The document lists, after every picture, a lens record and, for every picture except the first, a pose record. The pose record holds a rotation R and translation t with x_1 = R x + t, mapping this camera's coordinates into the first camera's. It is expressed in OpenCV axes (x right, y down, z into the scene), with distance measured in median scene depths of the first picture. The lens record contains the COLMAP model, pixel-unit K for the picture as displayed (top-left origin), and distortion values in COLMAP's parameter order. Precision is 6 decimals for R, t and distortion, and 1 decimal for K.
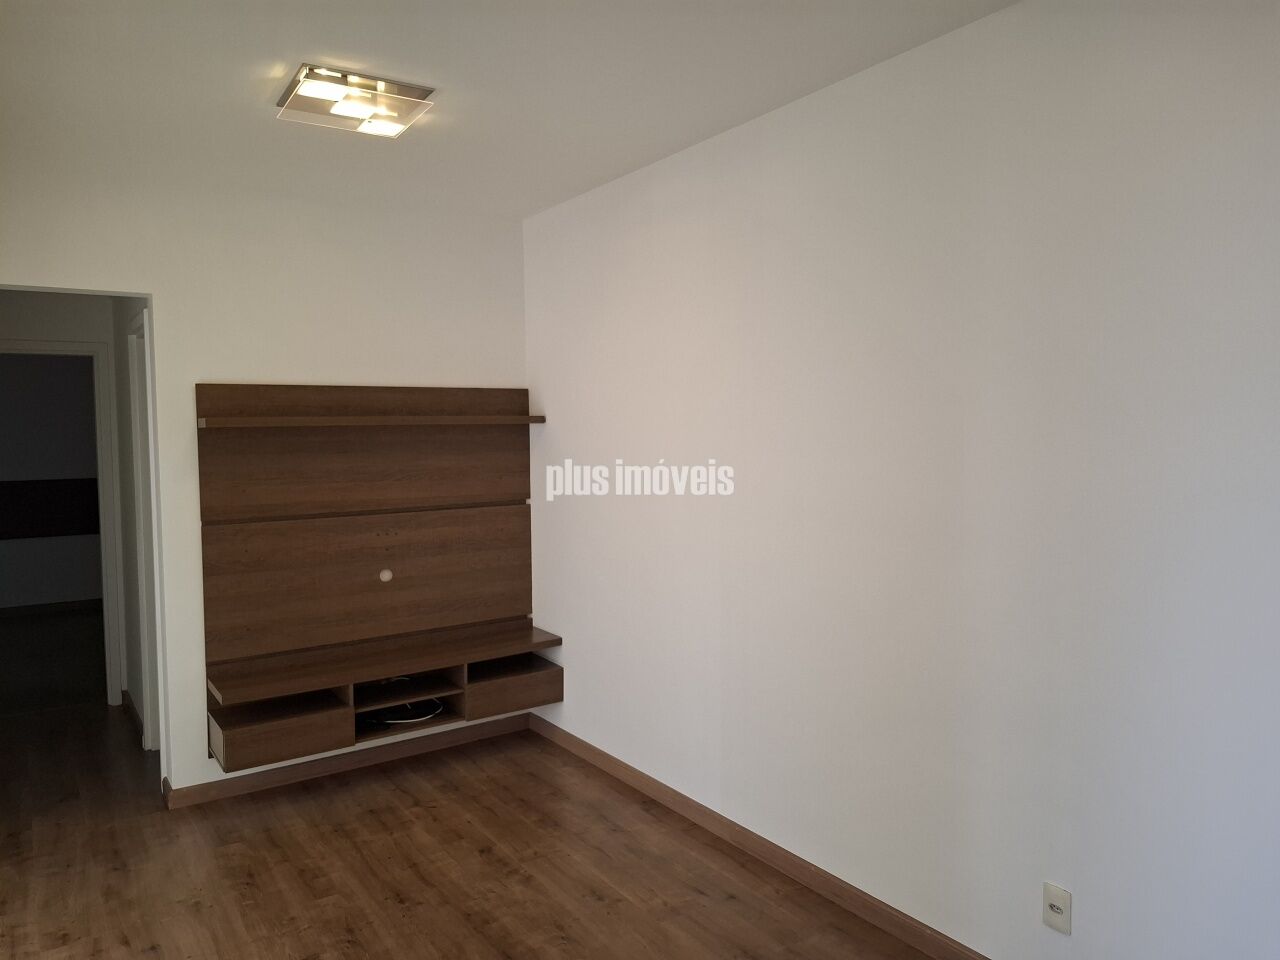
lens RADIAL K [[910.3, 0, 644.4], [0, 910.3, 476.9], [0, 0, 1]] dist [0.053266, -0.005848]
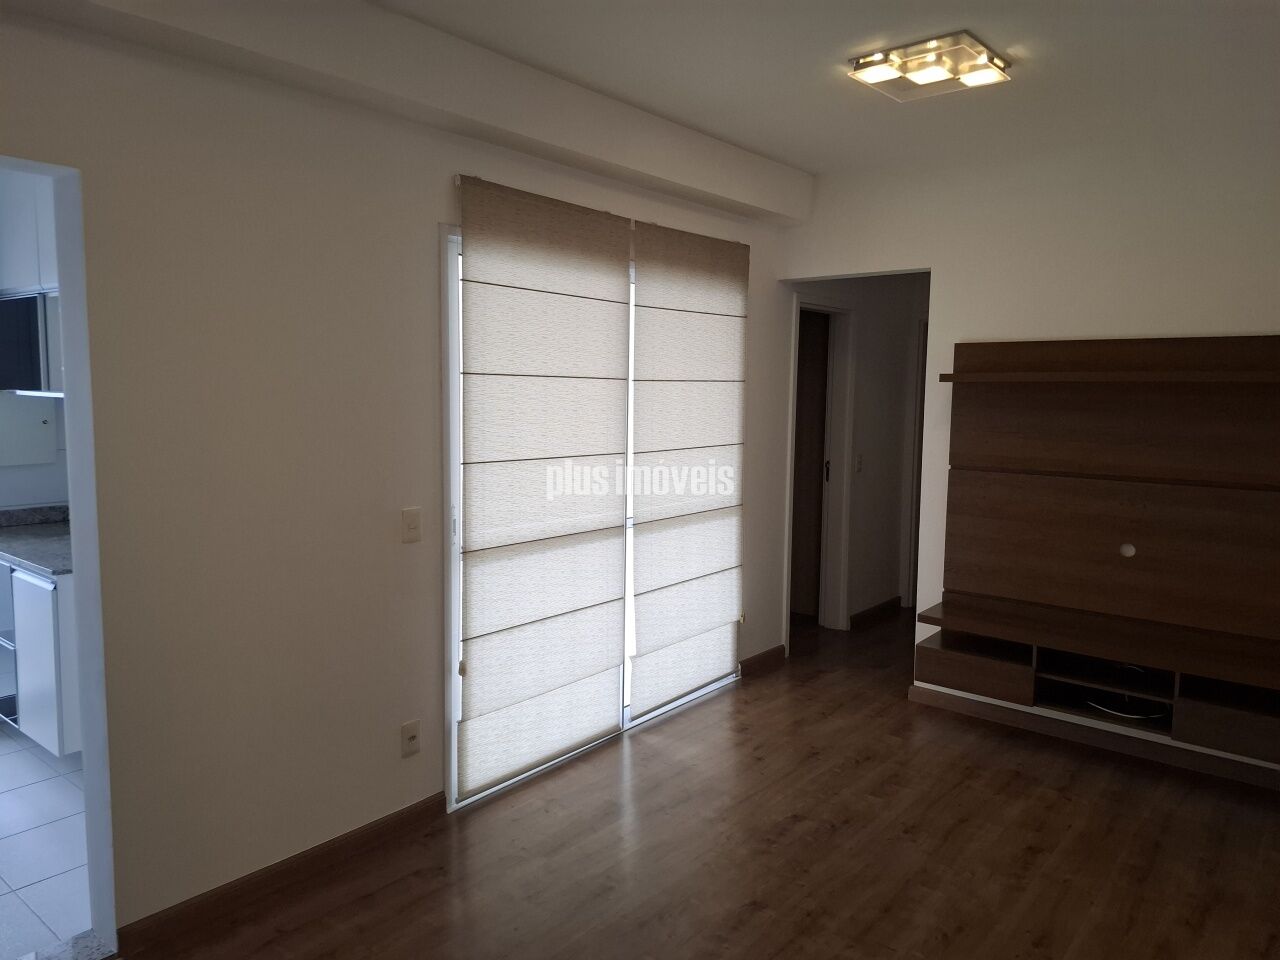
lens RADIAL K [[910.3, 0, 645.0], [0, 910.3, 478.6], [0, 0, 1]] dist [0.053266, -0.005848]
pose [[0.293342, 0.118285, -0.948662, 0.473347], [-0.071602, 0.992247, 0.101579, -0.022524], [0.953322, 0.038129, 0.299538, 0.298508]]
